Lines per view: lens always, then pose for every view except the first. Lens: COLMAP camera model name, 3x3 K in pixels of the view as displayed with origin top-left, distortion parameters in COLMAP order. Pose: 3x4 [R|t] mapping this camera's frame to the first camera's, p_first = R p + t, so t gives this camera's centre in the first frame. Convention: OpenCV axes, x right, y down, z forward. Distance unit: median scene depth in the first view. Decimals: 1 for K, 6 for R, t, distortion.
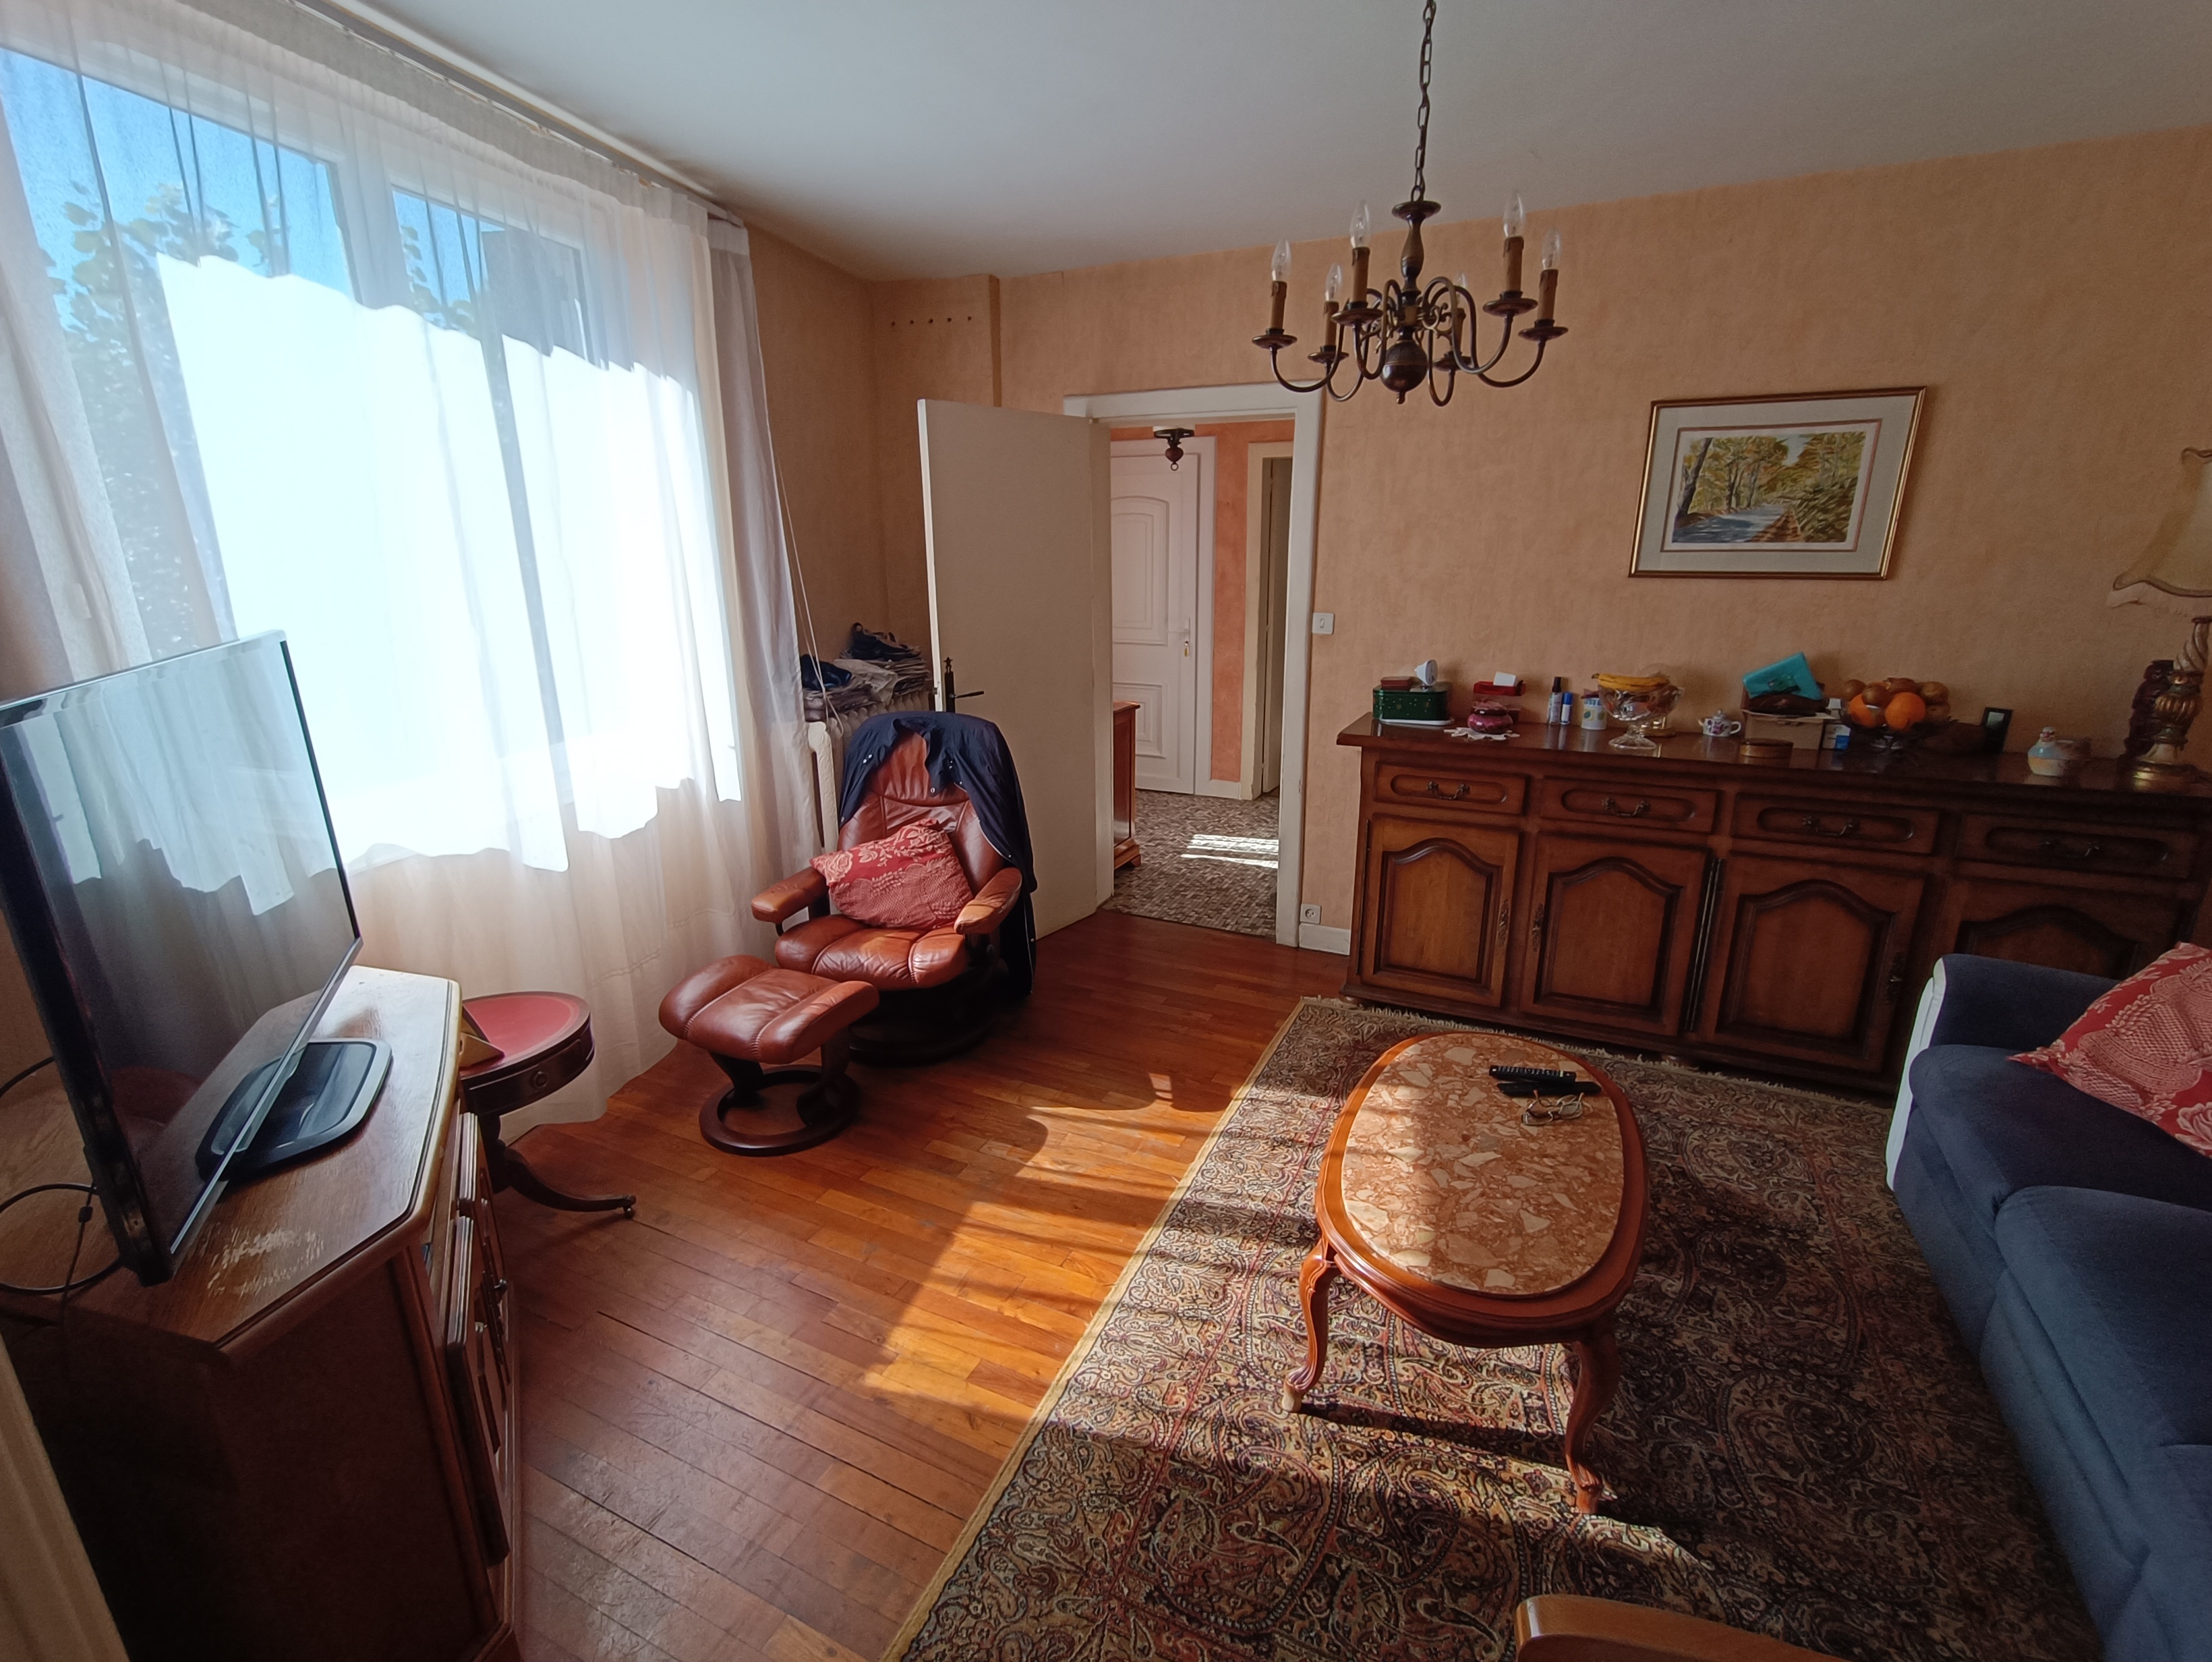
lens RADIAL K [[1013.3, 0, 1097.0], [0, 1013.3, 831.4], [0, 0, 1]] dist [0.001052, 0.000044]
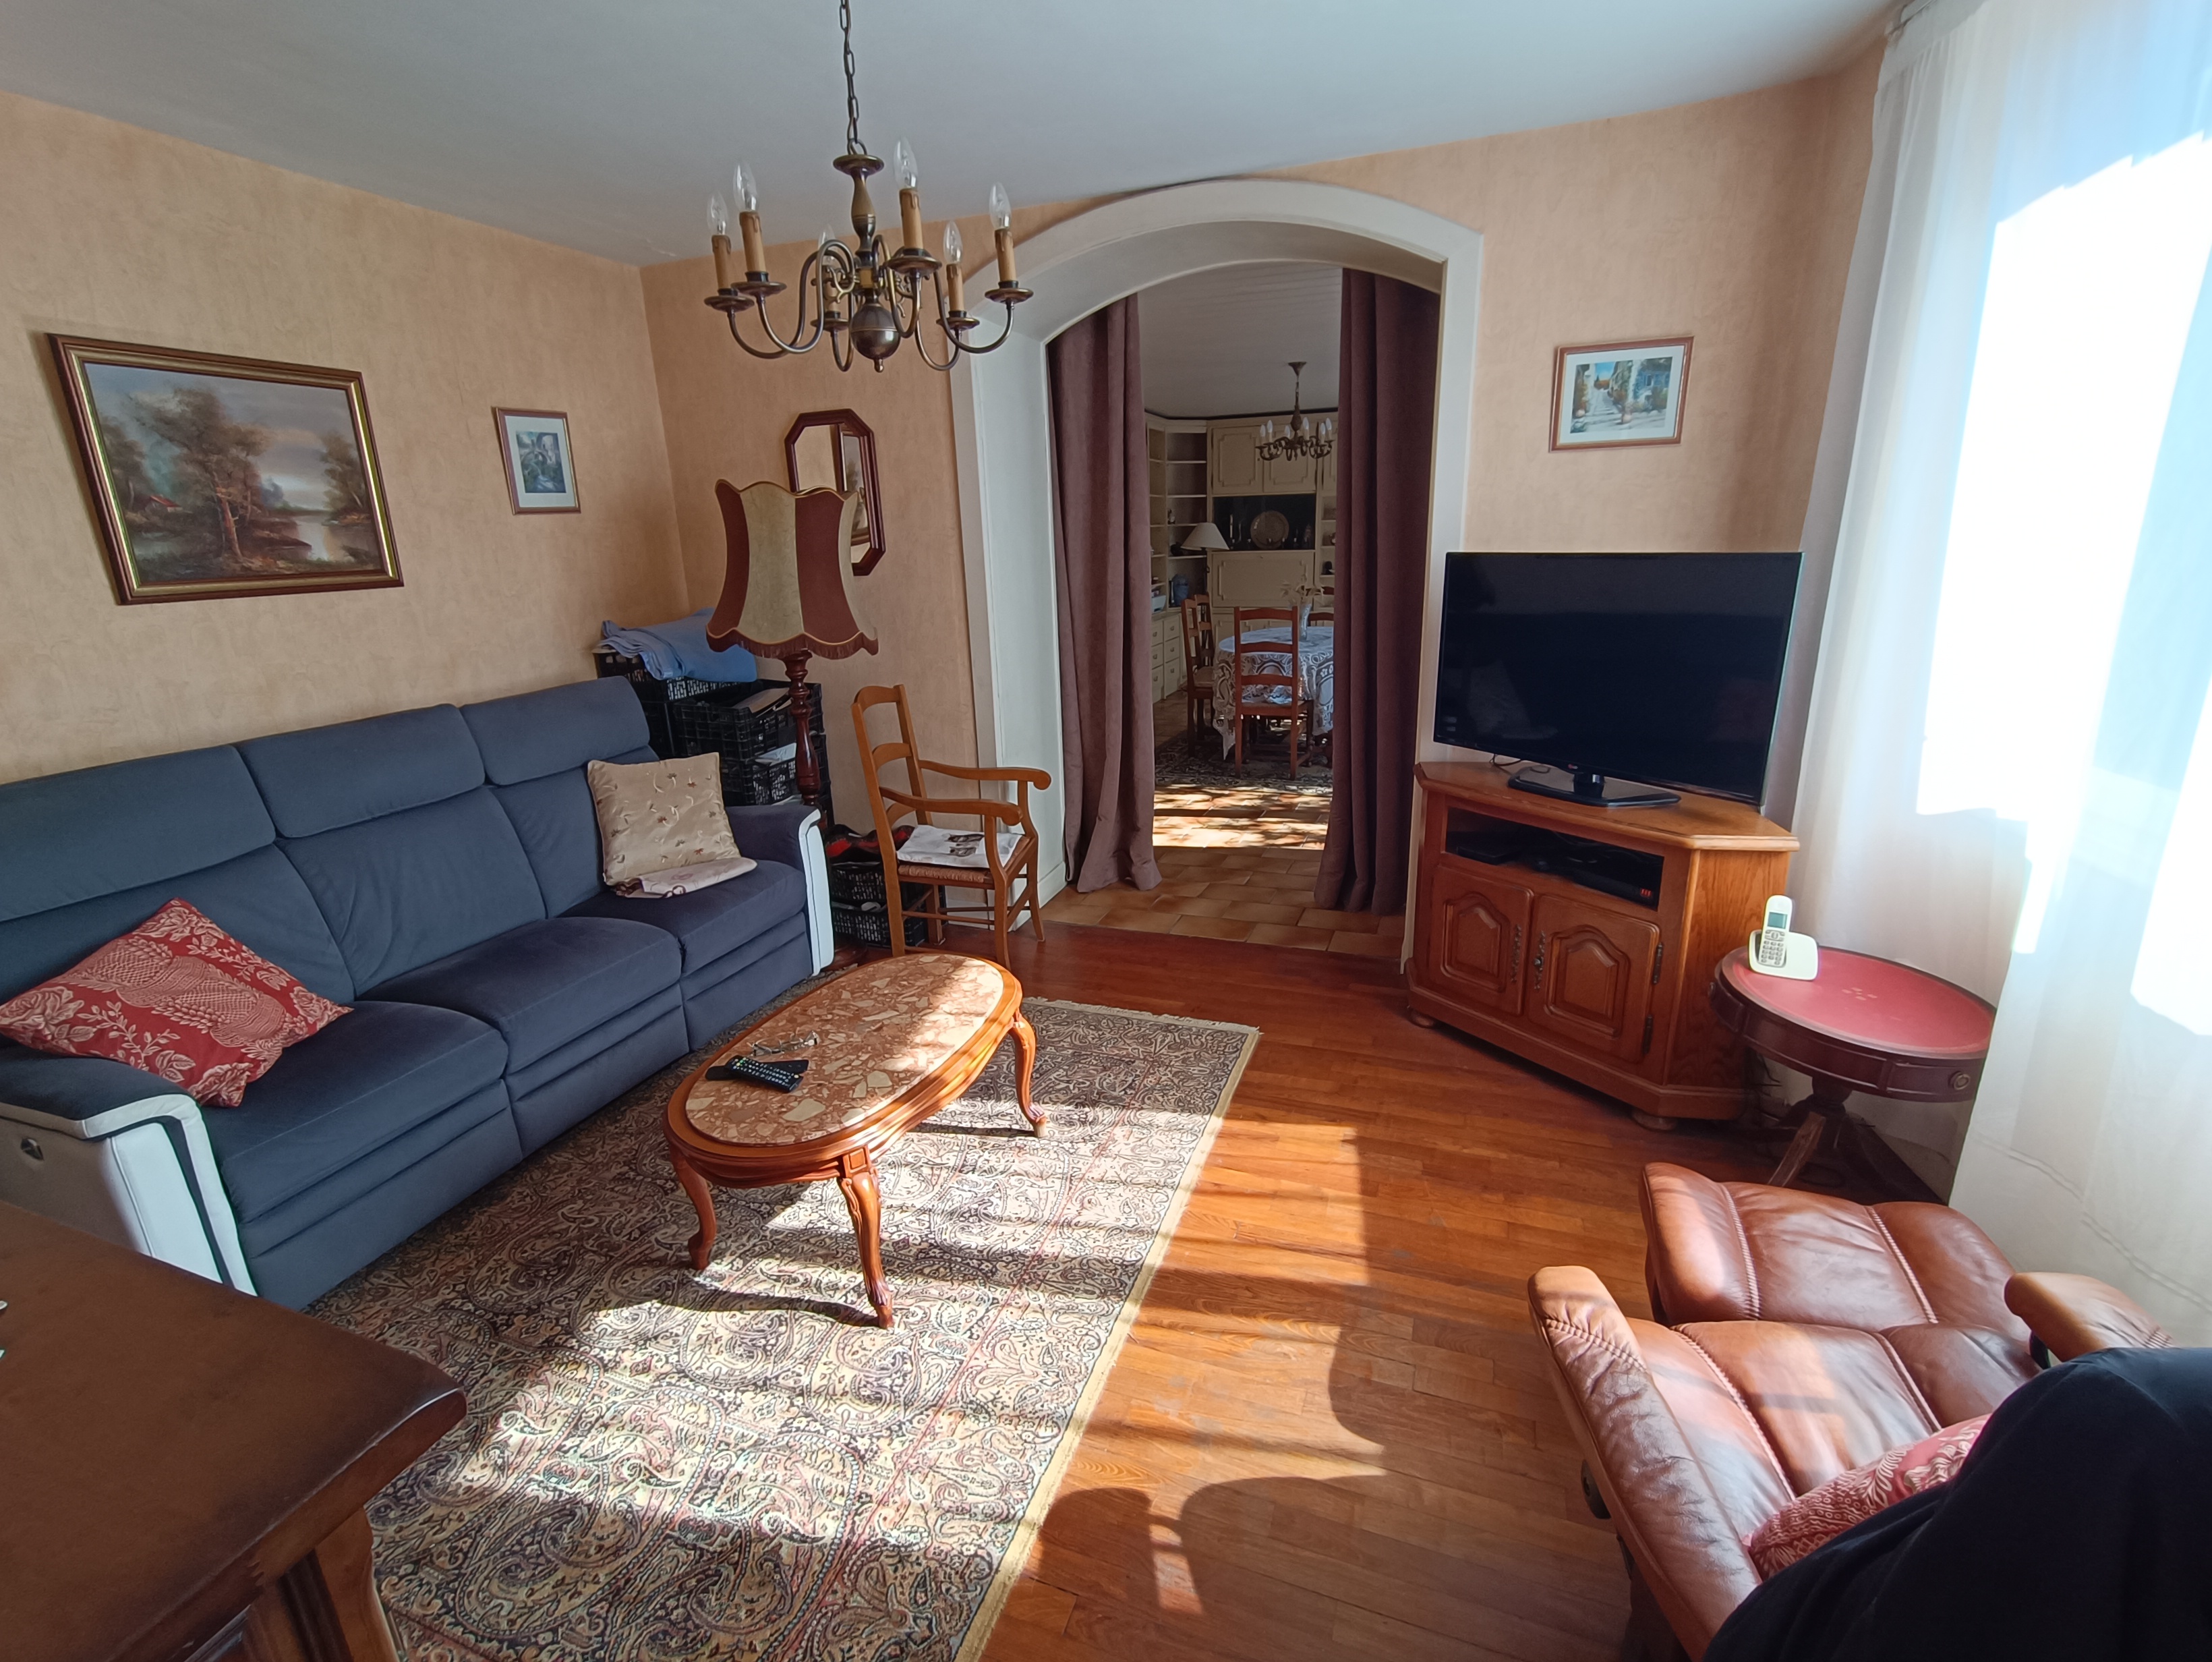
lens RADIAL K [[1013.3, 0, 1099.9], [0, 1013.3, 829.7], [0, 0, 1]] dist [0.001052, 0.000044]
pose [[-0.995621, 0.064942, -0.067245, 0.142522], [0.018509, 0.842017, 0.539134, -0.438941], [0.091634, 0.535528, -0.839531, 1.575947]]
